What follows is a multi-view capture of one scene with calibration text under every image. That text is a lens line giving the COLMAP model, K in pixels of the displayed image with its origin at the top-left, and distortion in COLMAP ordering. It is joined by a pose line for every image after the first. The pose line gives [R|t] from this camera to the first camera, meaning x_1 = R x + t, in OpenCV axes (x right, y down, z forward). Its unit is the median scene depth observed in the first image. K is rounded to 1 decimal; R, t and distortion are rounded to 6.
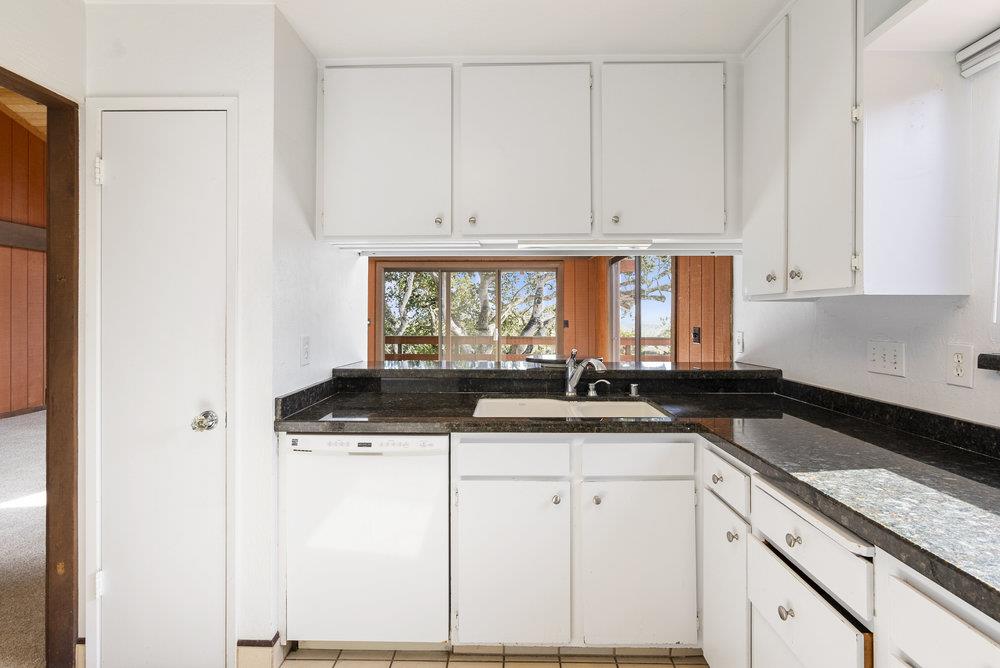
lens RADIAL K [[468.5, 0, 498.4], [0, 468.5, 312.7], [0, 0, 1]] dist [0.000216, 0.000339]
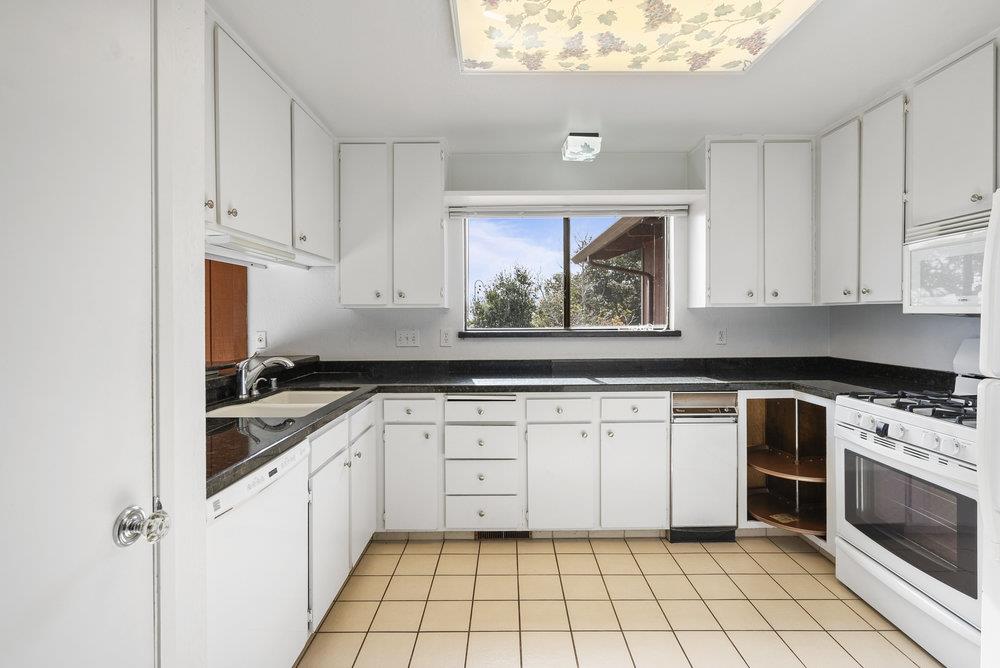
lens RADIAL K [[463.3, 0, 504.4], [0, 463.3, 318.7], [0, 0, 1]] dist [0.001115, -0.000133]
pose [[-0.017204, -0.005846, 0.999835, -0.857032], [-0.000082, 0.999983, 0.005845, -0.000364], [-0.999852, 0.000019, -0.017205, 0.454009]]
